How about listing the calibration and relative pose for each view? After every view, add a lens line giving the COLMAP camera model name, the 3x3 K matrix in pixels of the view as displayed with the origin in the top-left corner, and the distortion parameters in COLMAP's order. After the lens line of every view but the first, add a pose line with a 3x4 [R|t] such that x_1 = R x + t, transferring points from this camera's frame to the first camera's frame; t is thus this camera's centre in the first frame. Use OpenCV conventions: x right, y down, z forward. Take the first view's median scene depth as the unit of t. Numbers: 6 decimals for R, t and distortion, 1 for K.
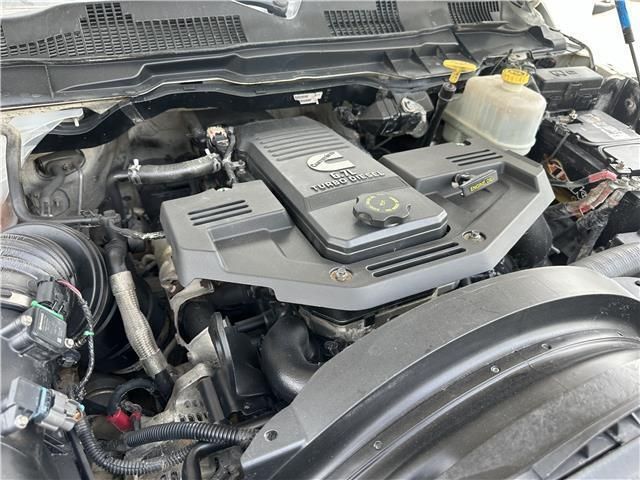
lens RADIAL K [[453.0, 0, 320.0], [0, 453.0, 240.0], [0, 0, 1]] dist [0.077261, -0.093413]
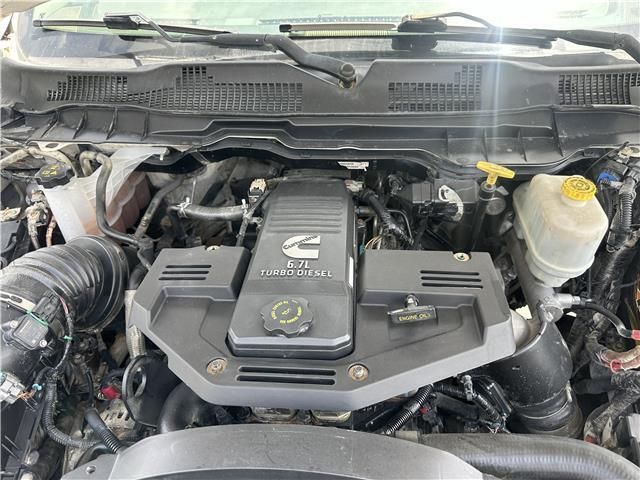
lens RADIAL K [[453.0, 0, 320.0], [0, 453.0, 240.0], [0, 0, 1]] dist [0.077261, -0.093413]
pose [[0.878660, 0.262297, -0.398944, 0.419397], [-0.243328, 0.964930, 0.098500, -0.263315], [0.410789, 0.010527, 0.911669, 0.024826]]
